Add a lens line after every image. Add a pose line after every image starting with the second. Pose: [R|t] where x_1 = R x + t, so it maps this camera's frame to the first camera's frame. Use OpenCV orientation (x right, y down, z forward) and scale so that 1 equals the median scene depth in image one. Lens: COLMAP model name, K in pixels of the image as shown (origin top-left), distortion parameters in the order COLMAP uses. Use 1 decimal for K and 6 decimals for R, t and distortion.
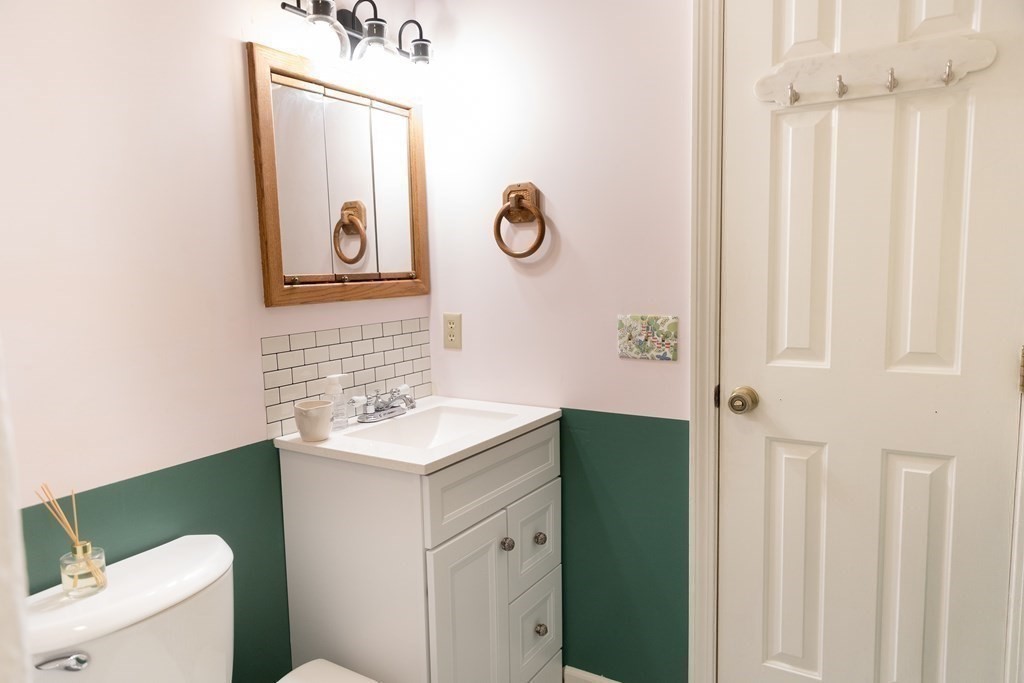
lens RADIAL K [[692.8, 0, 512.0], [0, 692.8, 341.5], [0, 0, 1]] dist [0.011310, 0.000973]
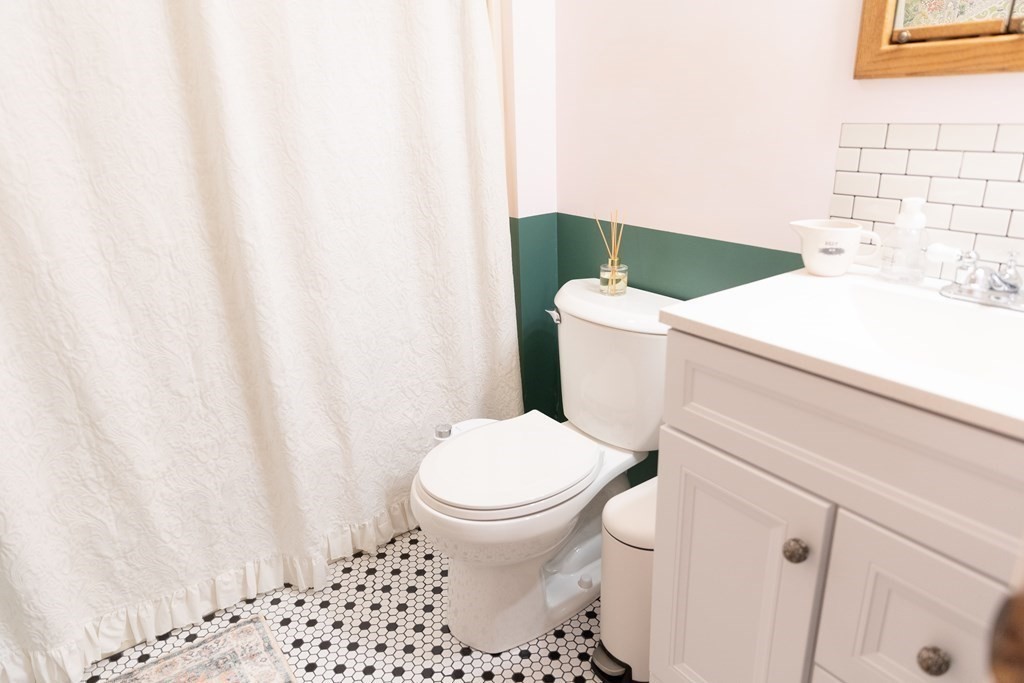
lens RADIAL K [[692.8, 0, 512.0], [0, 692.8, 341.5], [0, 0, 1]] dist [0.011310, 0.000973]
pose [[-0.391572, 0.394166, -0.831447, 0.477011], [-0.002880, 0.903073, 0.429478, -0.109011], [0.920143, 0.170566, -0.352483, 0.940097]]
